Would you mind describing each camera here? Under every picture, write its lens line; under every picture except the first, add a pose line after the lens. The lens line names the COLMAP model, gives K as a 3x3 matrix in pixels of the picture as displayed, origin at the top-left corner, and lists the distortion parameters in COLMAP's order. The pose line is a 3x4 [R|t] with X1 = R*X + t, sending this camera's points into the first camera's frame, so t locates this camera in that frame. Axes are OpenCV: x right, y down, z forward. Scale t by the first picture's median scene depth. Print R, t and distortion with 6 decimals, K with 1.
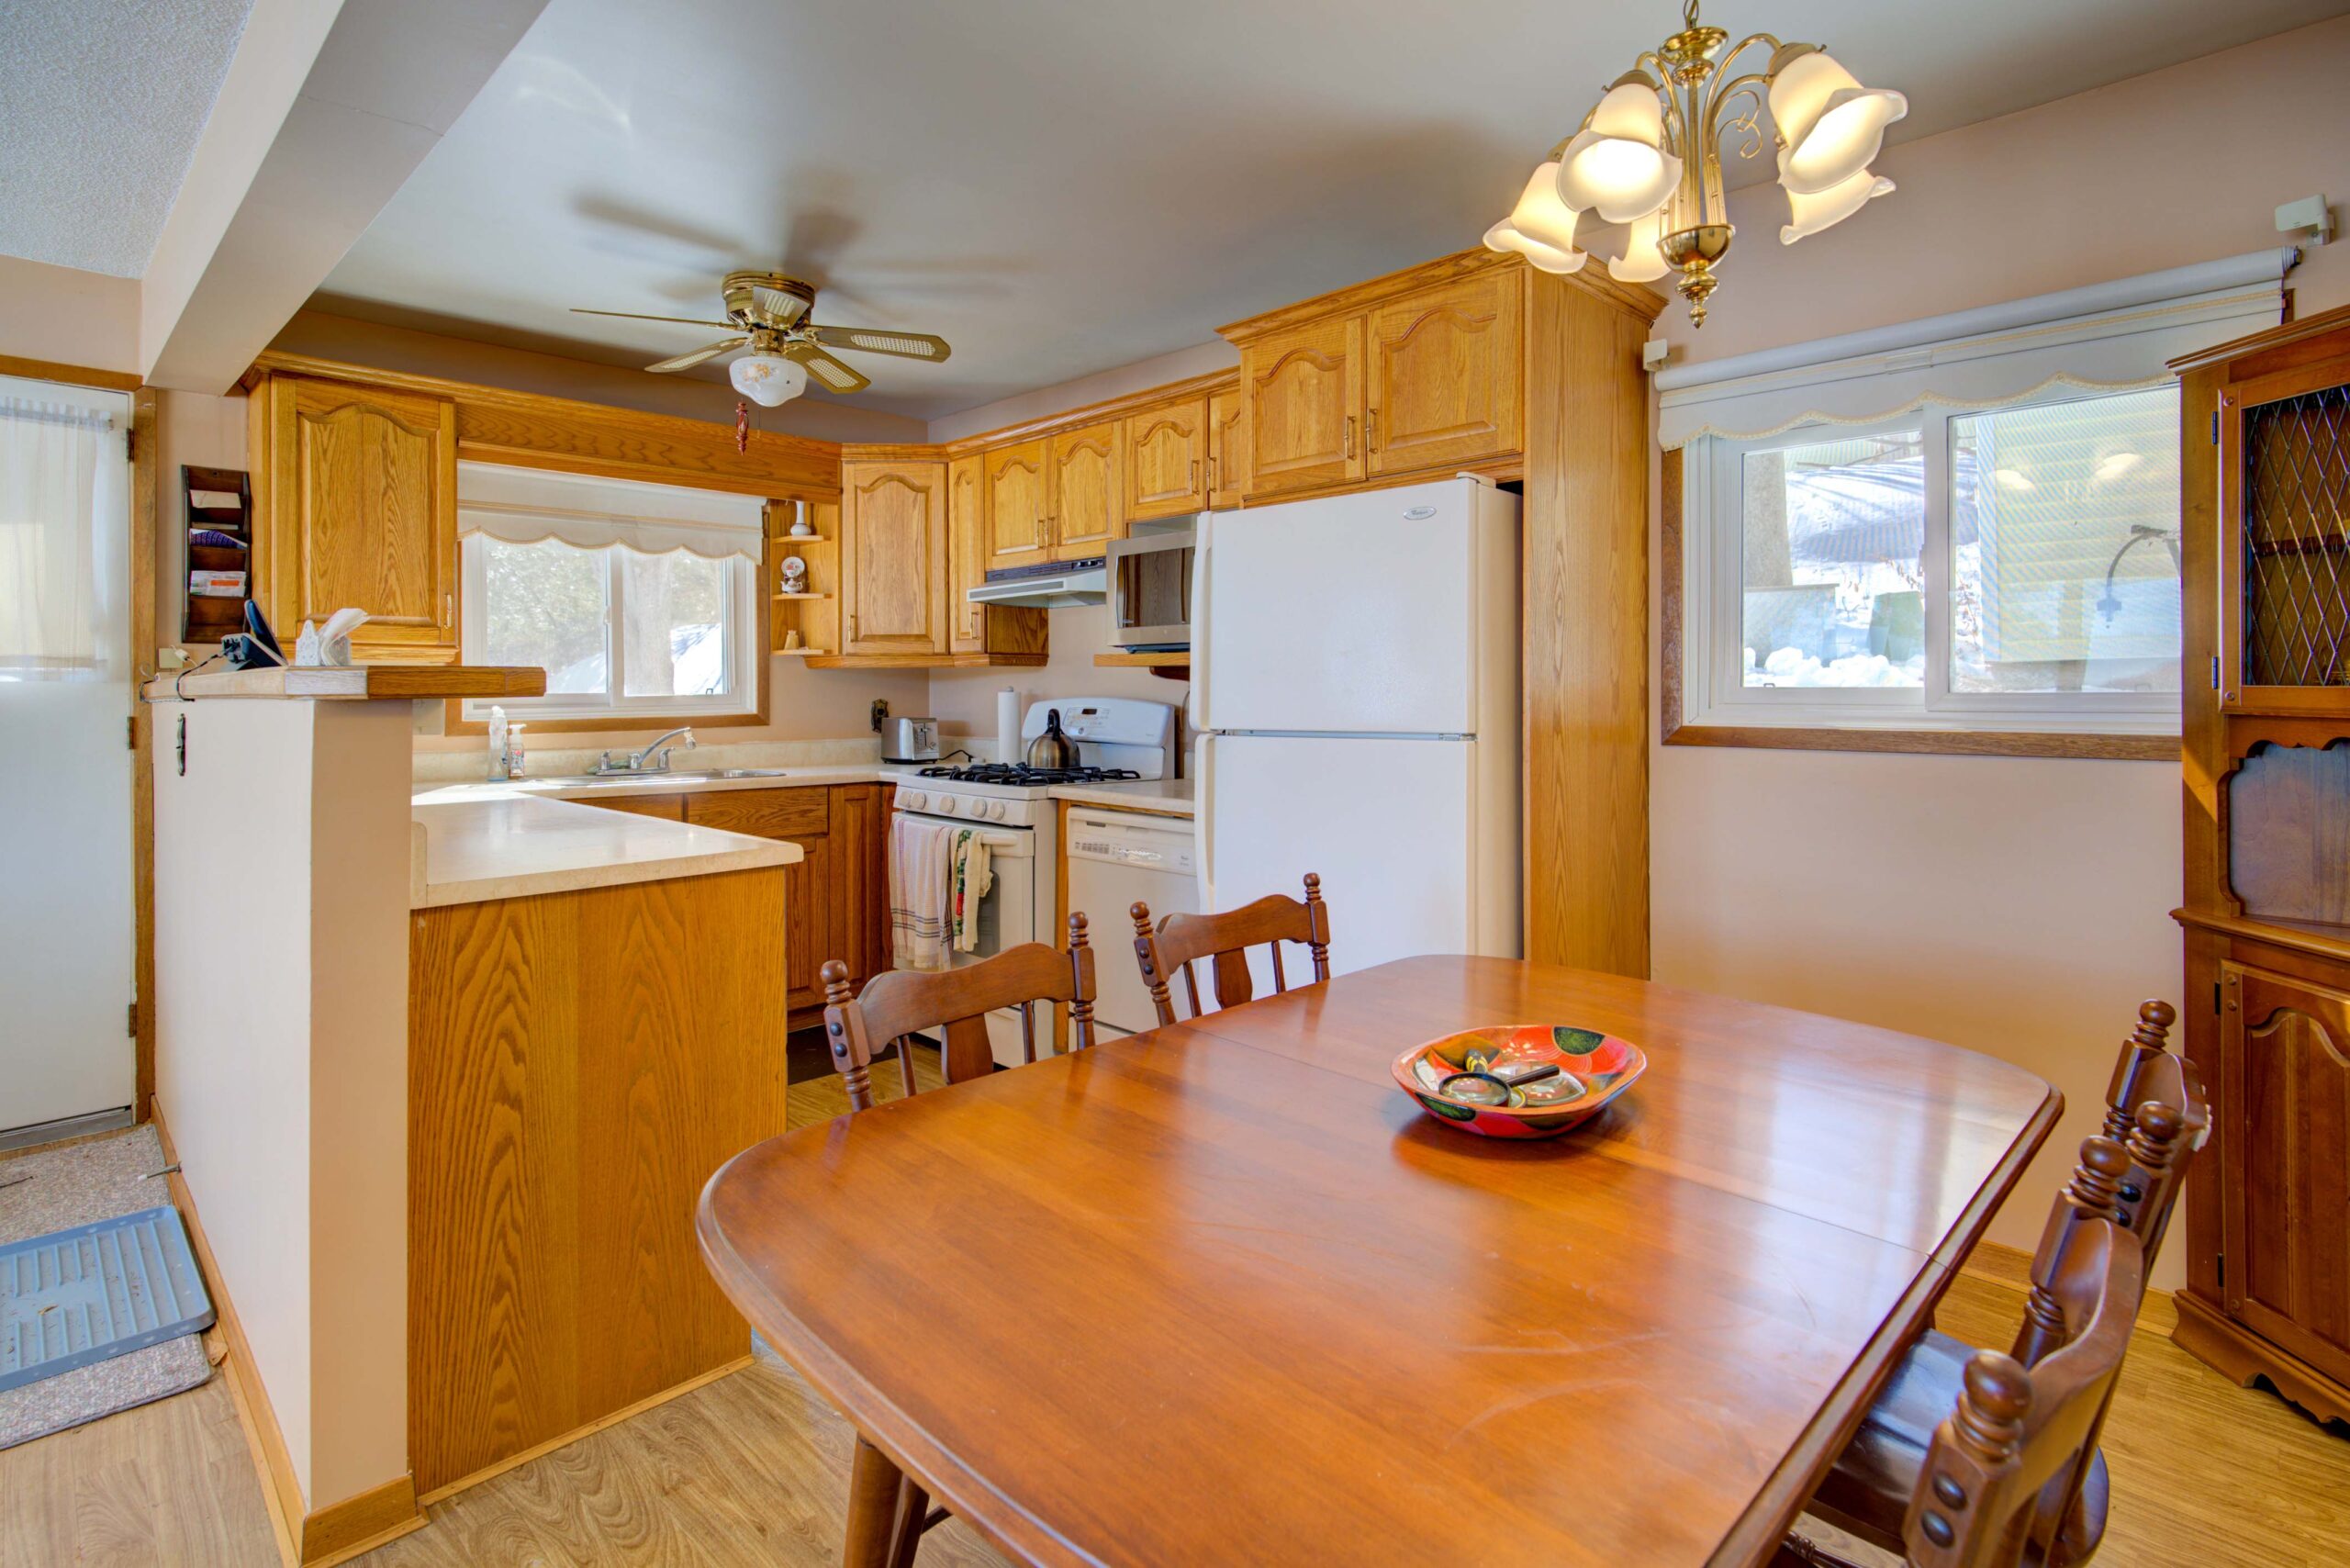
lens RADIAL K [[1157.0, 0, 1181.2], [0, 1157.0, 672.4], [0, 0, 1]] dist [0.001889, 0.000274]
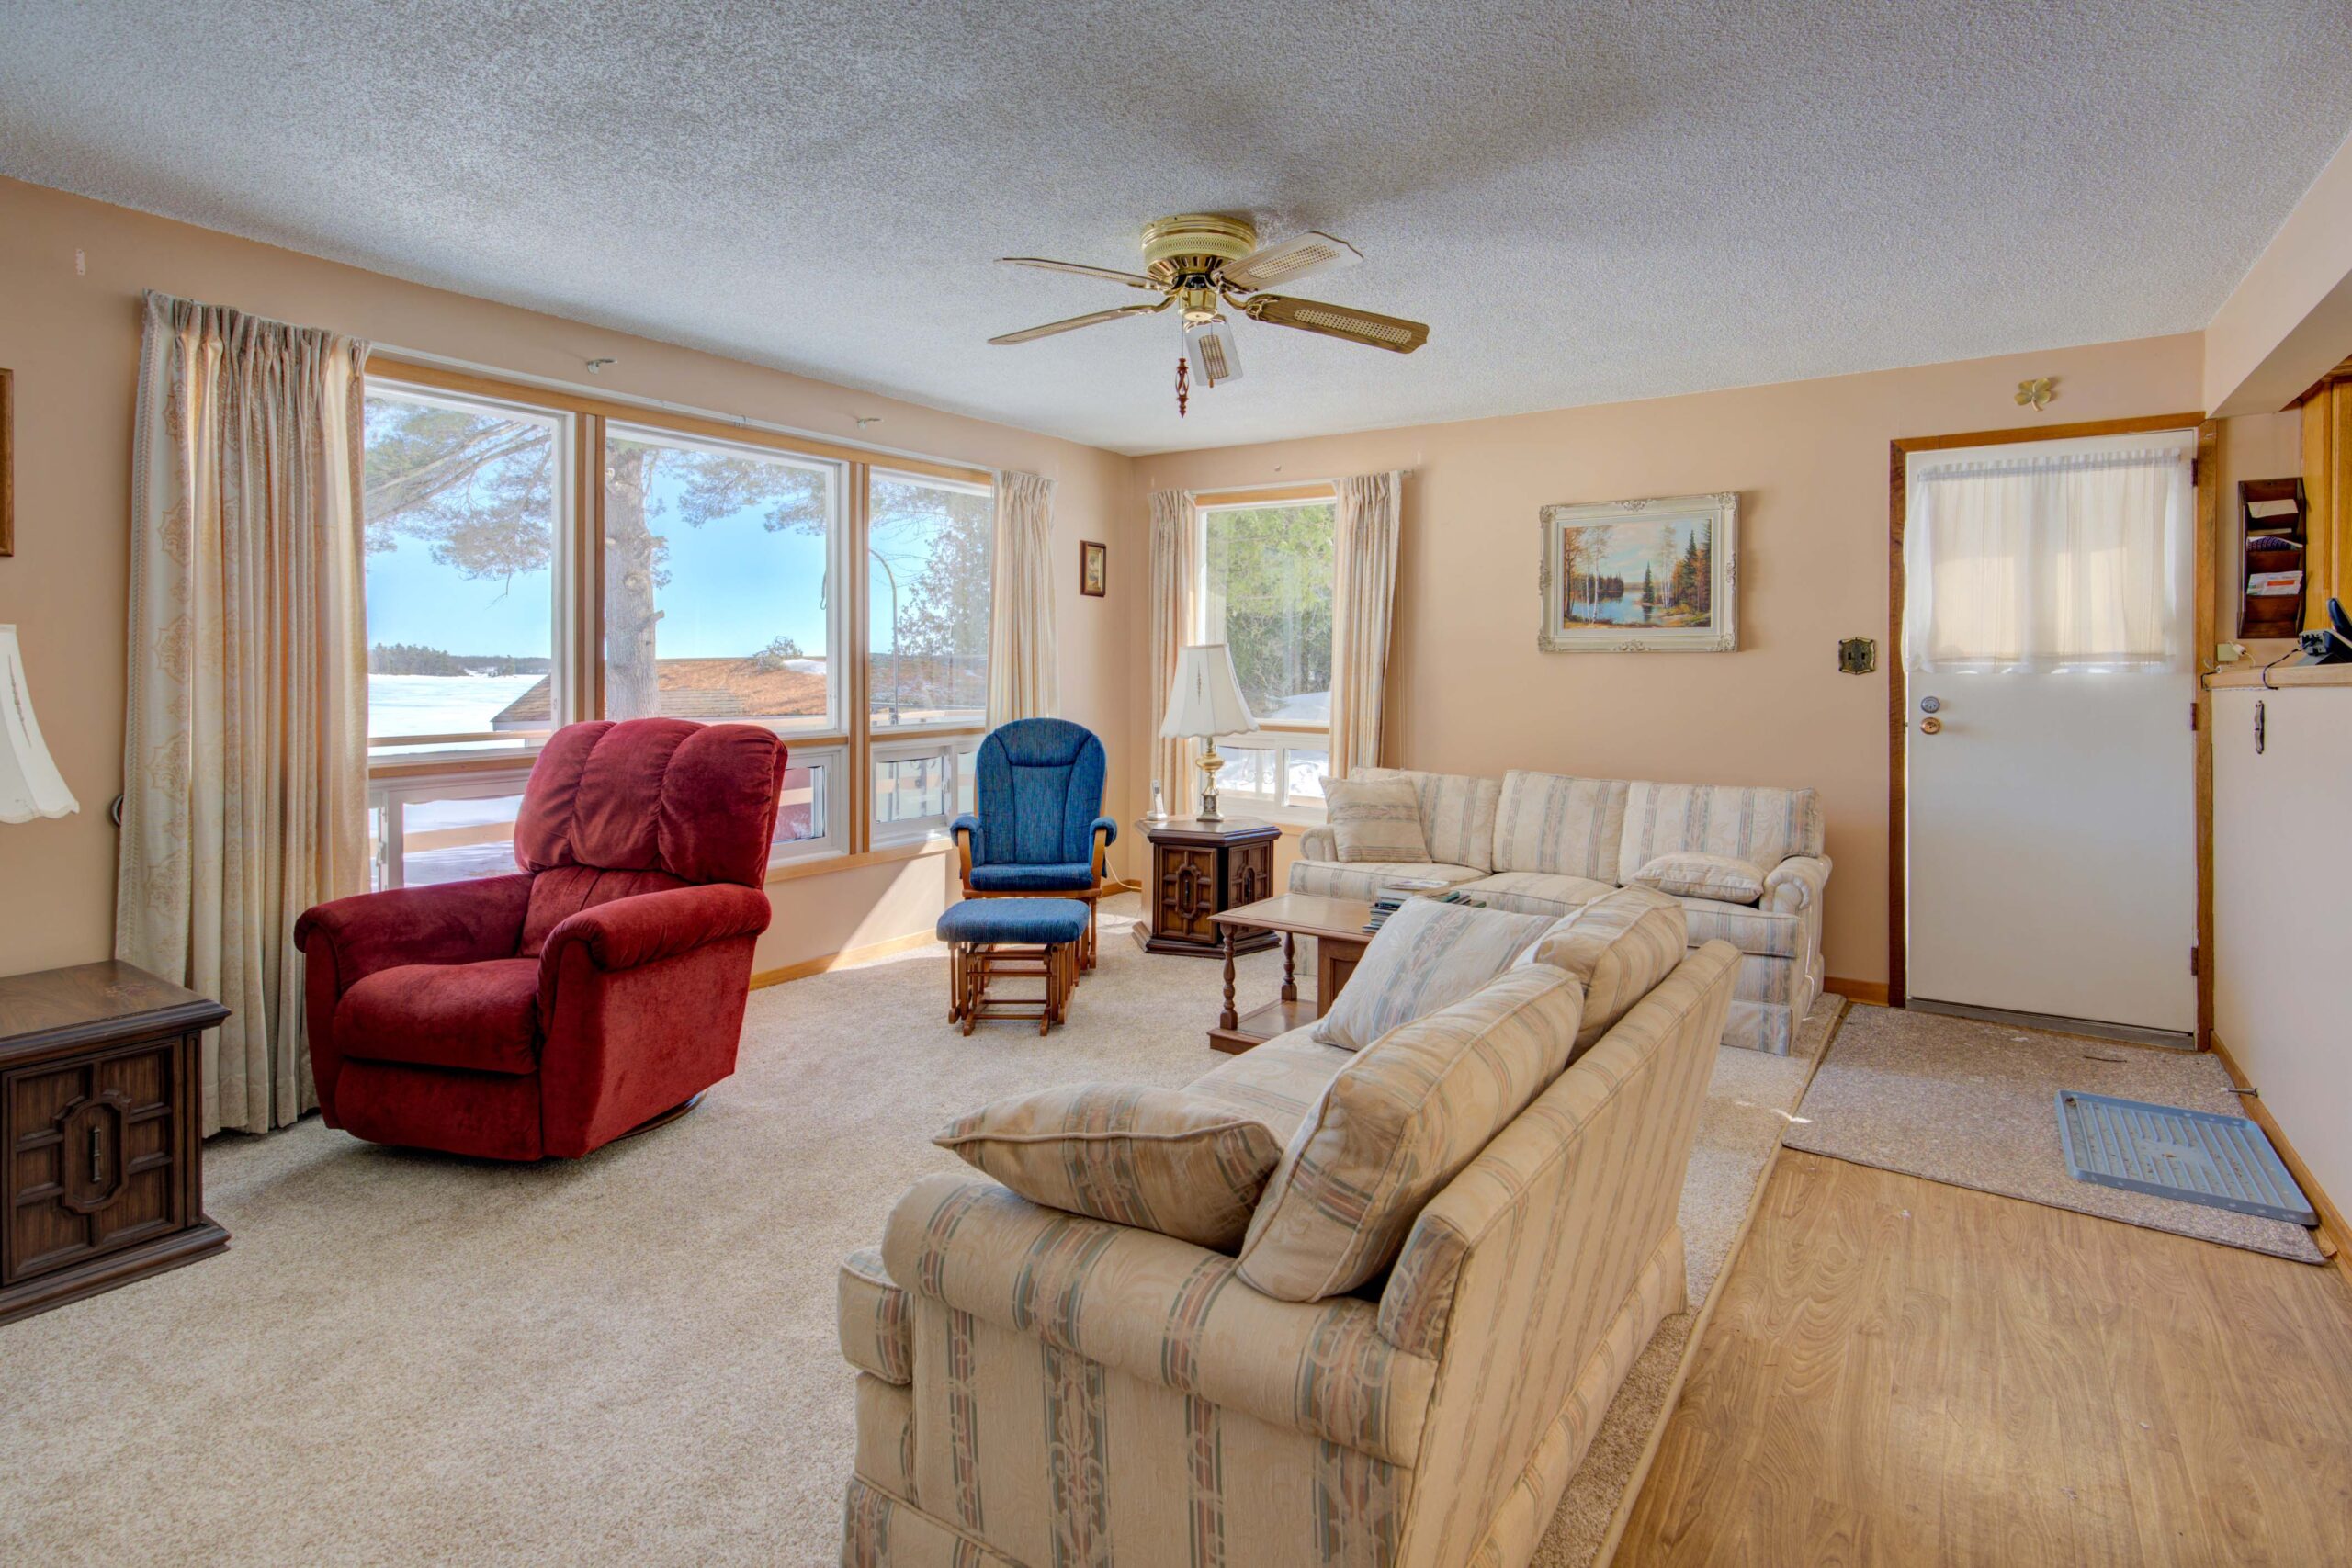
lens RADIAL K [[1157.8, 0, 1182.2], [0, 1157.8, 672.3], [0, 0, 1]] dist [0.001889, 0.000274]
pose [[0.170304, 0.000713, -0.985391, 0.067201], [0.006306, 0.999978, 0.001814, -0.000980], [0.985371, -0.006523, 0.170296, -0.180773]]
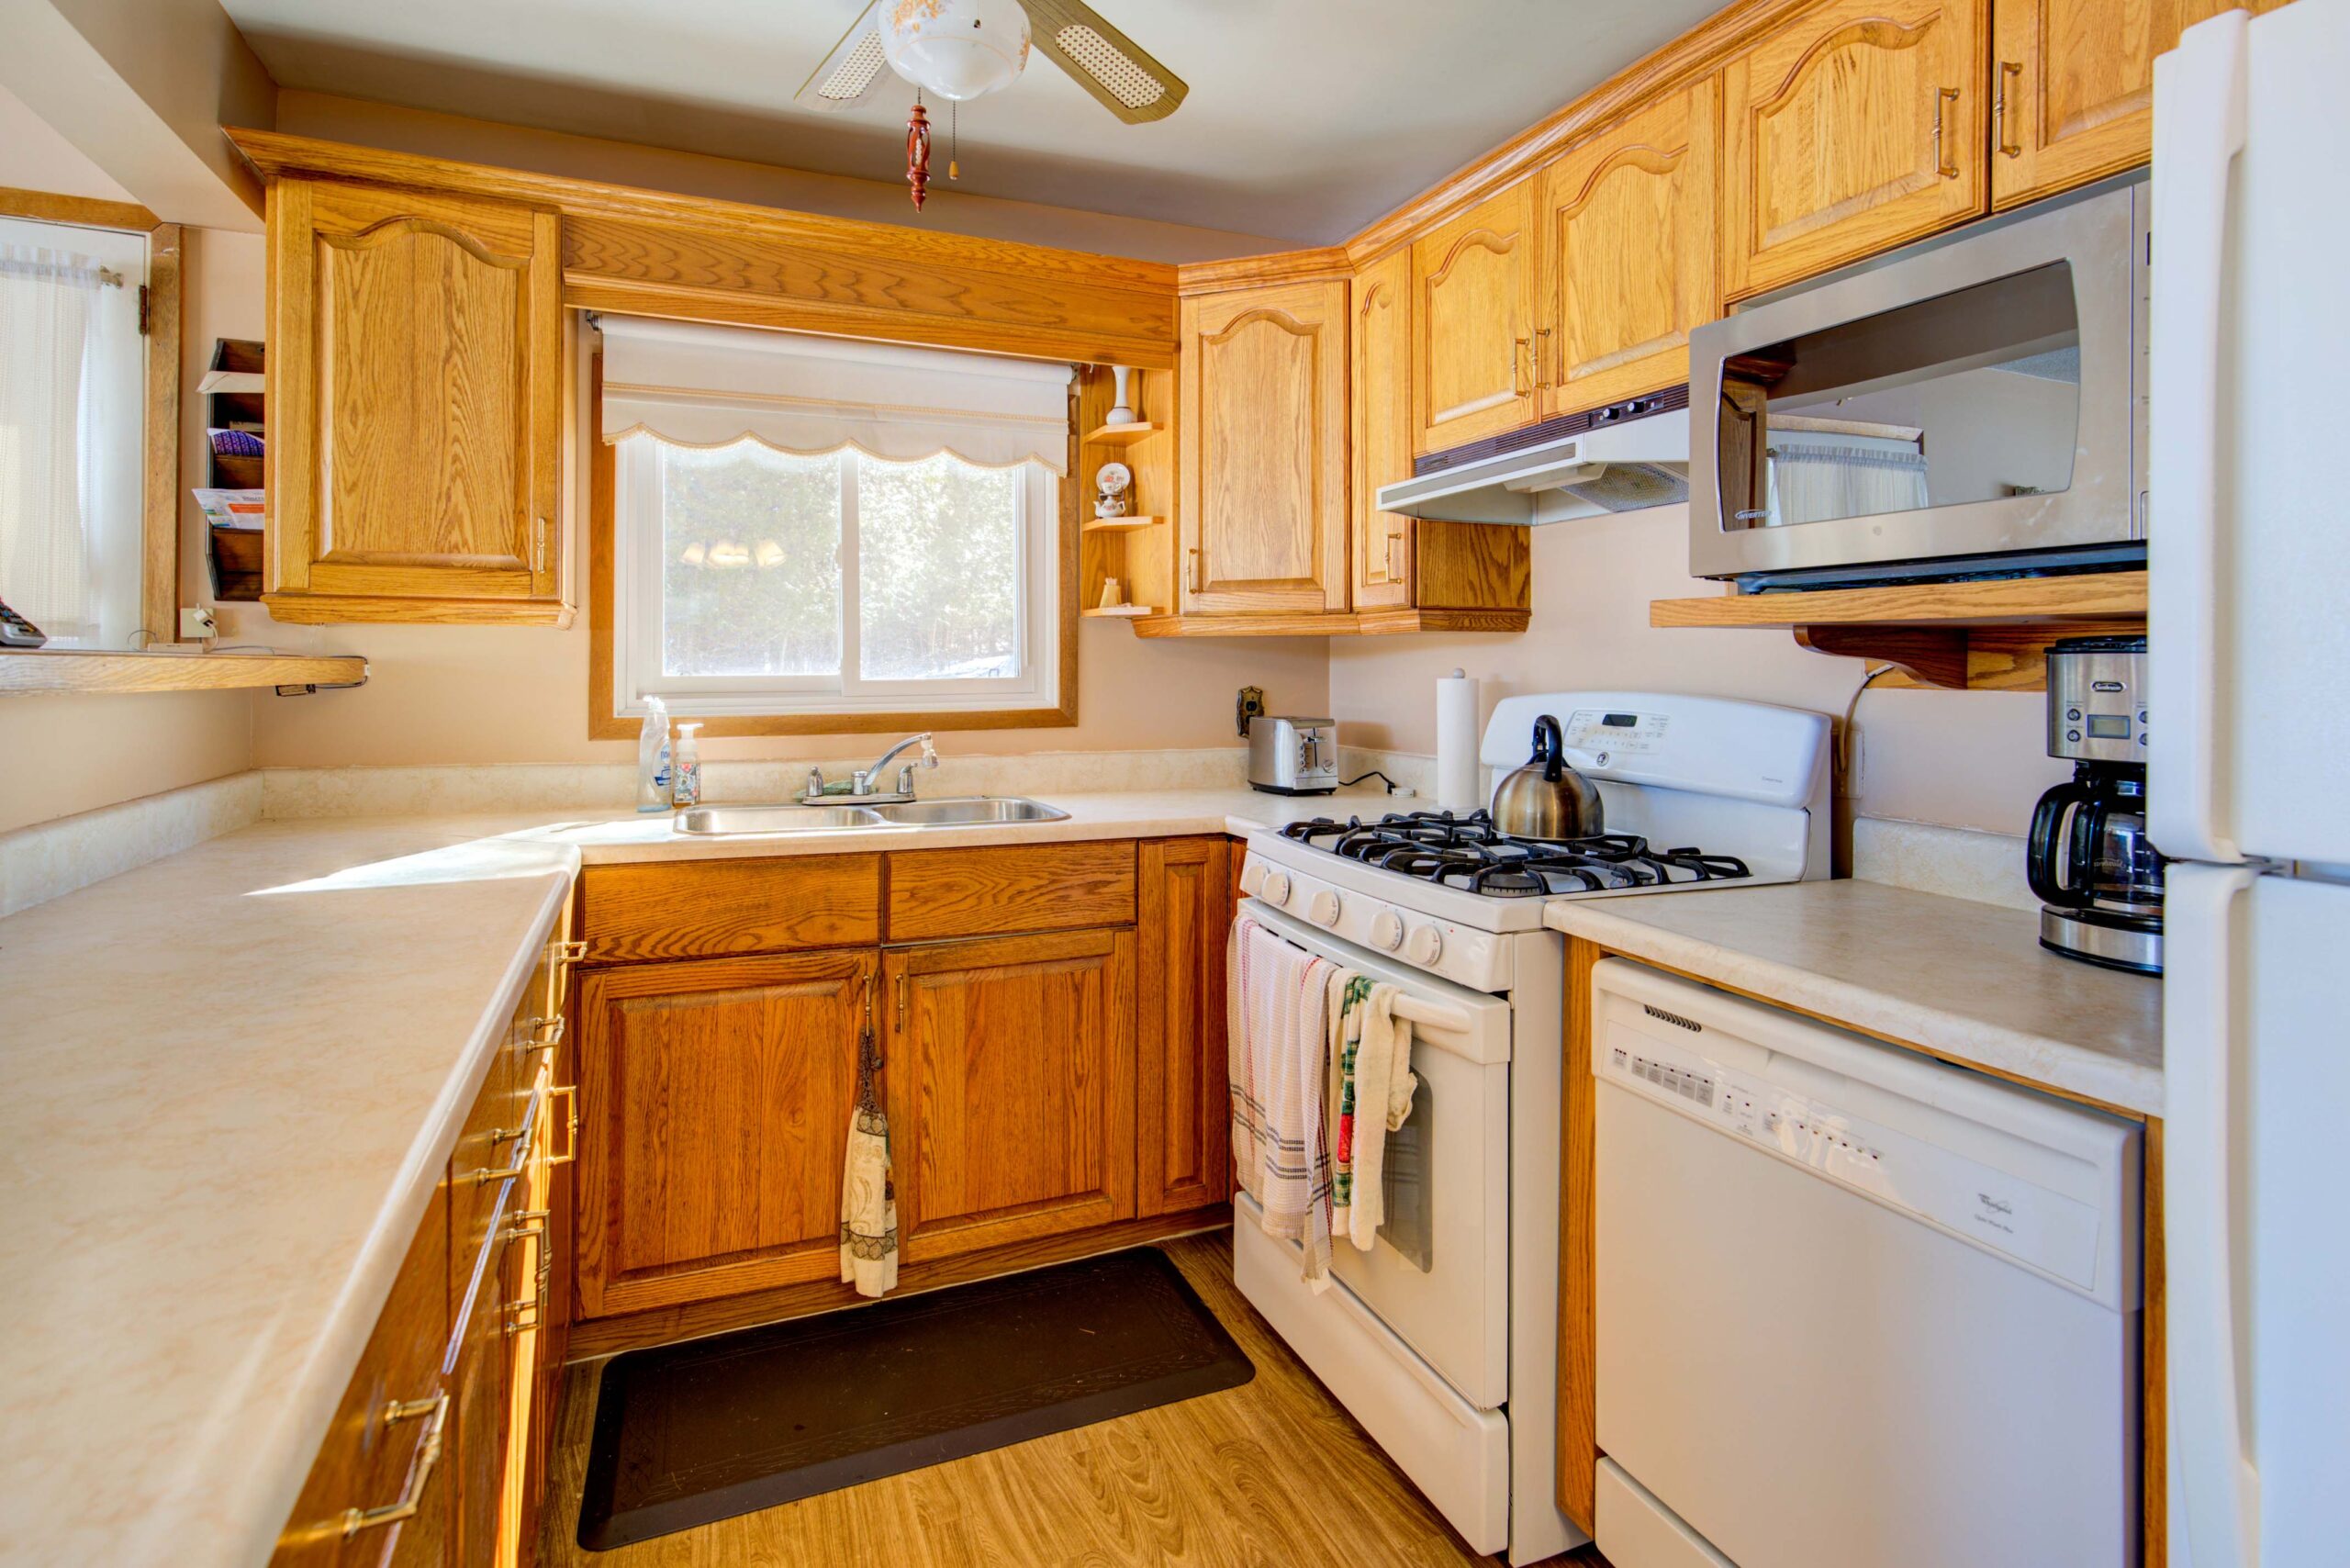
lens RADIAL K [[1157.0, 0, 1181.2], [0, 1157.0, 672.4], [0, 0, 1]] dist [0.001889, 0.000274]
pose [[0.926631, 0.006970, -0.375907, -0.070837], [0.001318, 0.999762, 0.021787, 0.002134], [0.375970, -0.020684, 0.926401, 0.493158]]
